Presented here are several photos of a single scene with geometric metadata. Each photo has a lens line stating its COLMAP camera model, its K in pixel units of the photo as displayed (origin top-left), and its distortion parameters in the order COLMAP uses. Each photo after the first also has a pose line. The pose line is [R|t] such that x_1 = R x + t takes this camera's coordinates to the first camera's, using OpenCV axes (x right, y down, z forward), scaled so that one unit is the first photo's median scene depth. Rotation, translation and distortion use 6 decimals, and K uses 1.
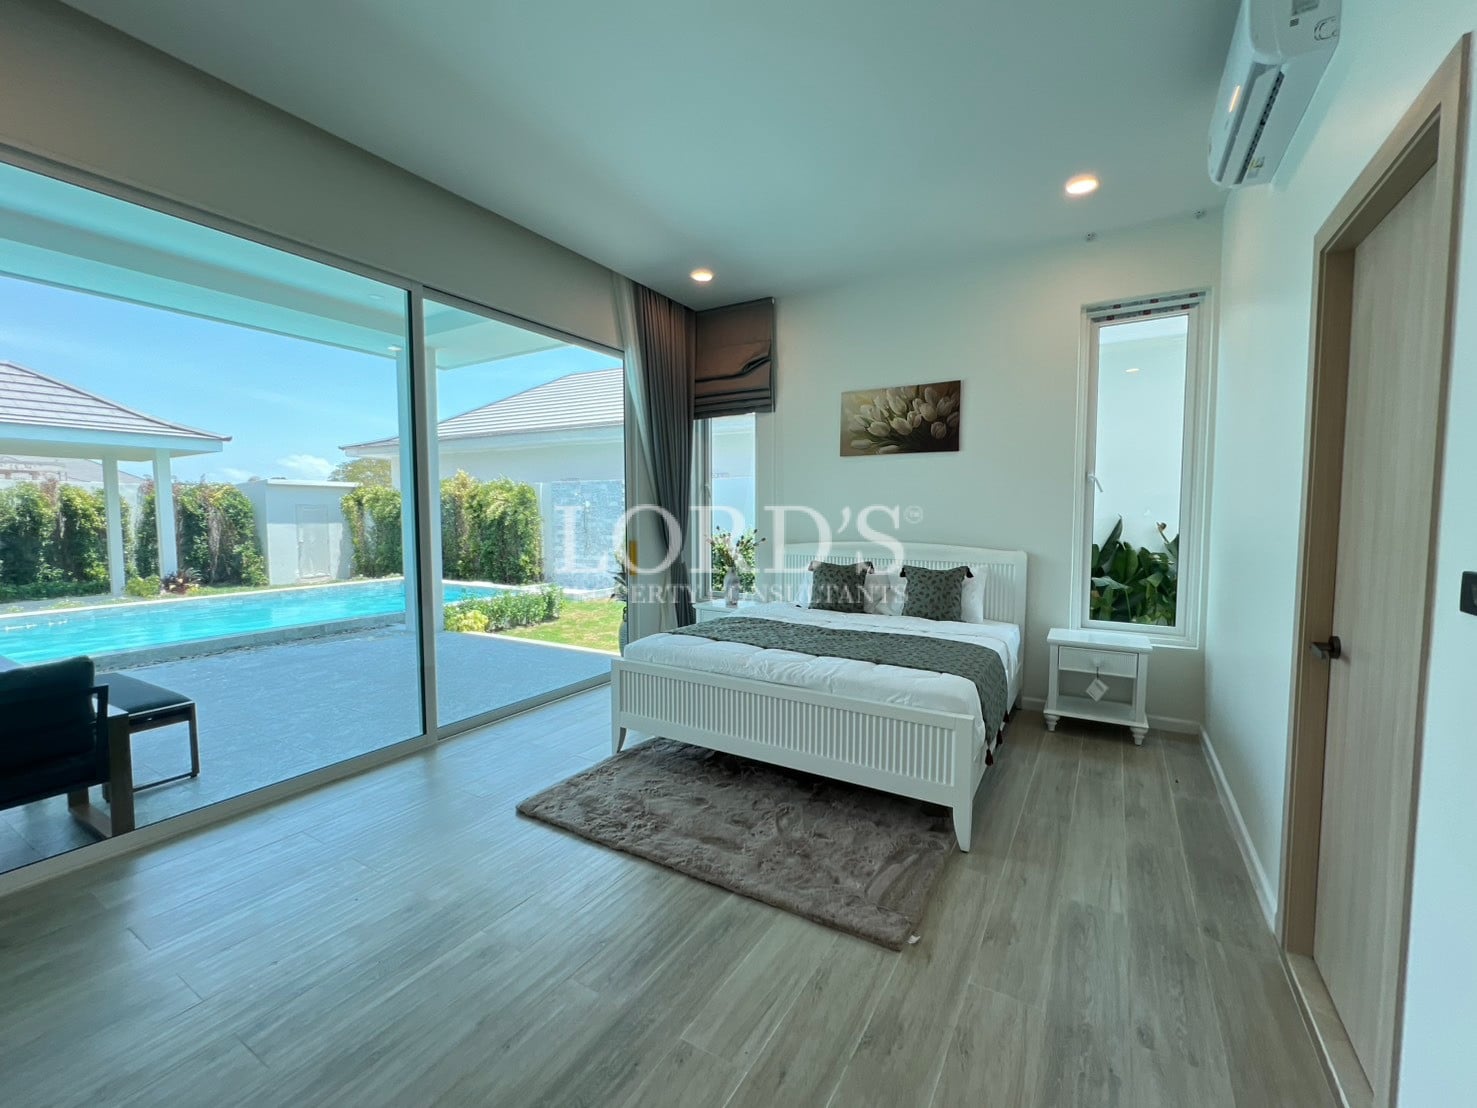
lens RADIAL K [[604.4, 0, 738.5], [0, 604.4, 554.0], [0, 0, 1]] dist [0.000308, 0.000590]
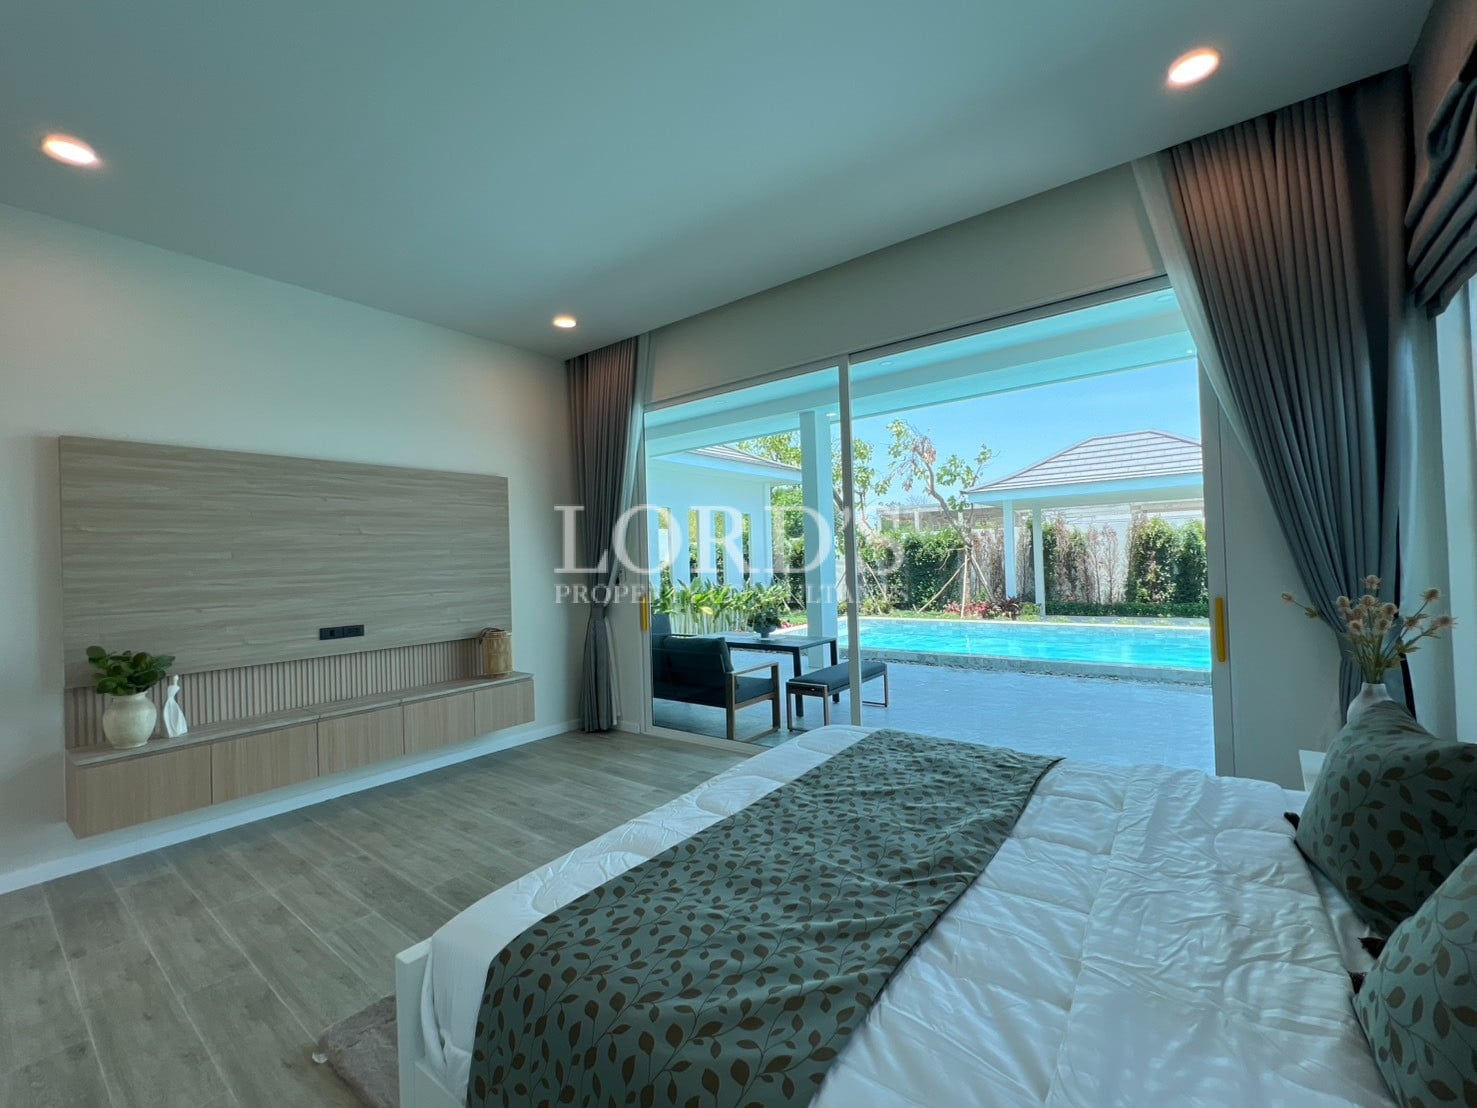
lens RADIAL K [[604.4, 0, 738.5], [0, 604.4, 554.0], [0, 0, 1]] dist [0.000308, 0.000590]
pose [[-0.091454, -0.006776, -0.995786, 0.558949], [-0.035543, 0.999362, -0.003536, -0.056462], [0.995175, 0.035070, -0.091637, 0.829887]]
